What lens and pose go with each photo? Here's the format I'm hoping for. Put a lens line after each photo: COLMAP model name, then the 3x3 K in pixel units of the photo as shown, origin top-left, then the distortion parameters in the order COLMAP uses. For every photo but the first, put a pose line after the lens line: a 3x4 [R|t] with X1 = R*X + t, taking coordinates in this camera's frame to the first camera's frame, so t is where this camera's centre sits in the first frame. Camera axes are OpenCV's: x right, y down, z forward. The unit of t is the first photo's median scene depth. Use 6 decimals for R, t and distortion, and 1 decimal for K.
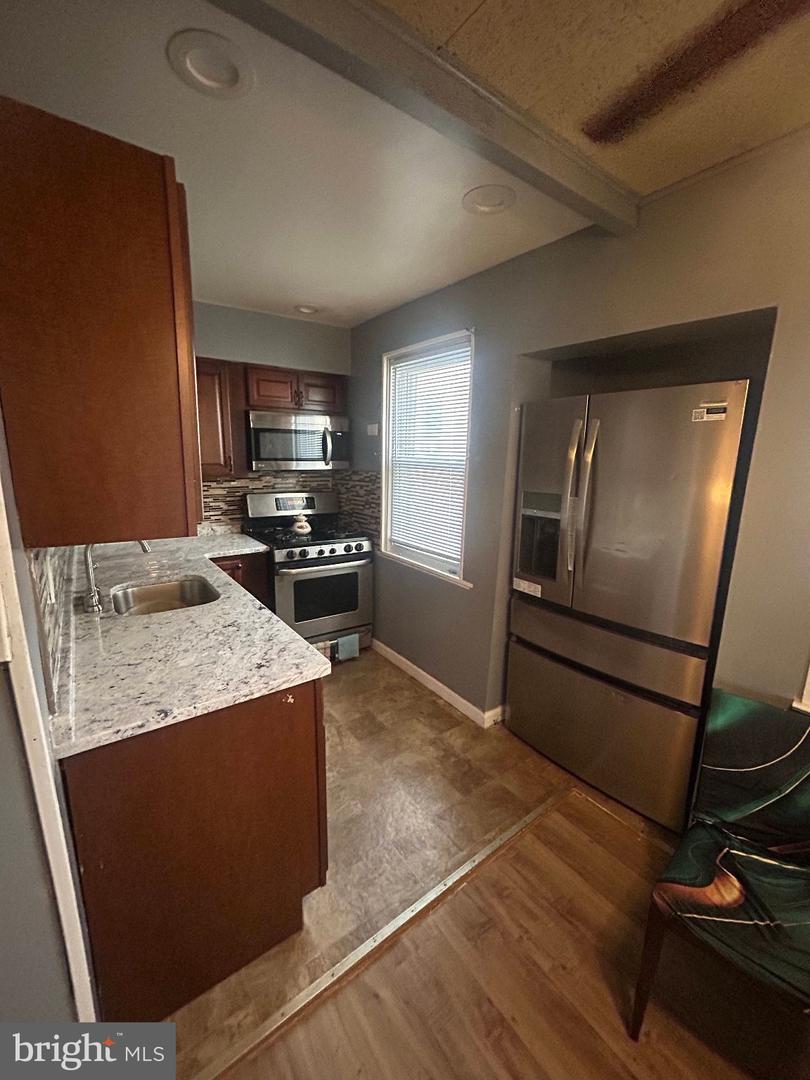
lens RADIAL K [[436.0, 0, 406.2], [0, 436.0, 538.2], [0, 0, 1]] dist [0.004708, 0.000502]
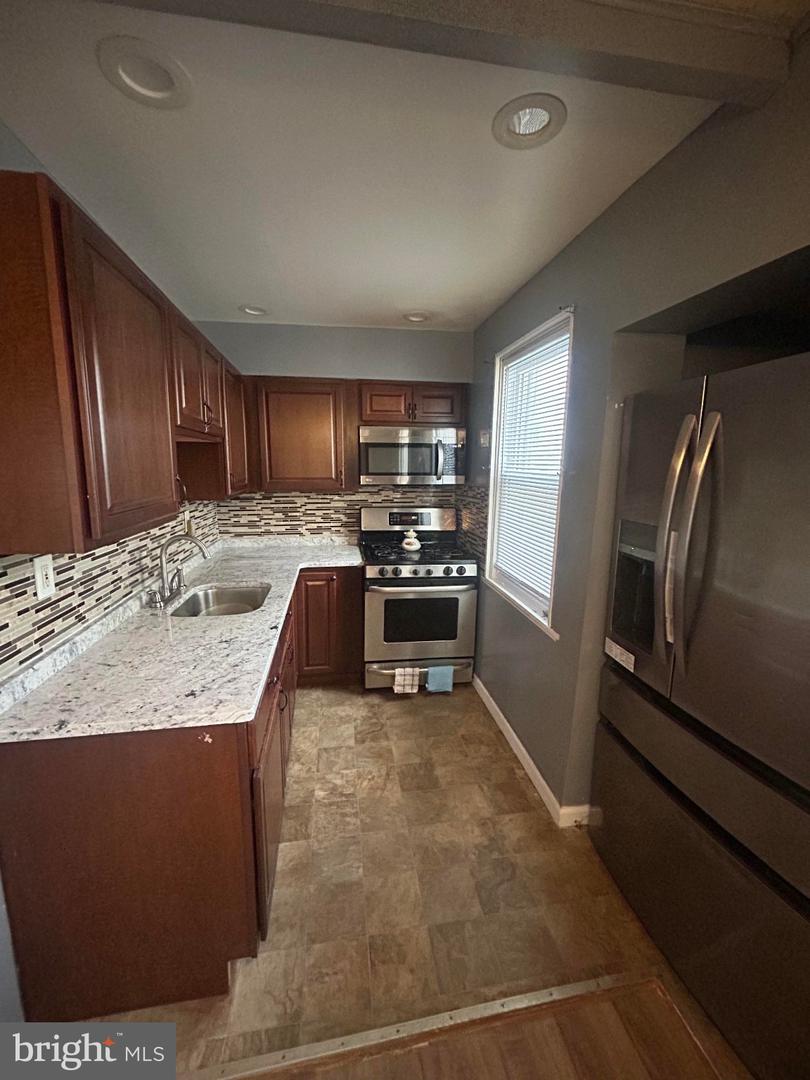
lens RADIAL K [[436.0, 0, 405.5], [0, 436.0, 539.2], [0, 0, 1]] dist [0.004708, 0.000502]
pose [[0.892359, 0.069341, -0.445967, 0.239598], [-0.081665, 0.996624, -0.008447, -0.035002], [0.443876, 0.043958, 0.895010, 0.176669]]
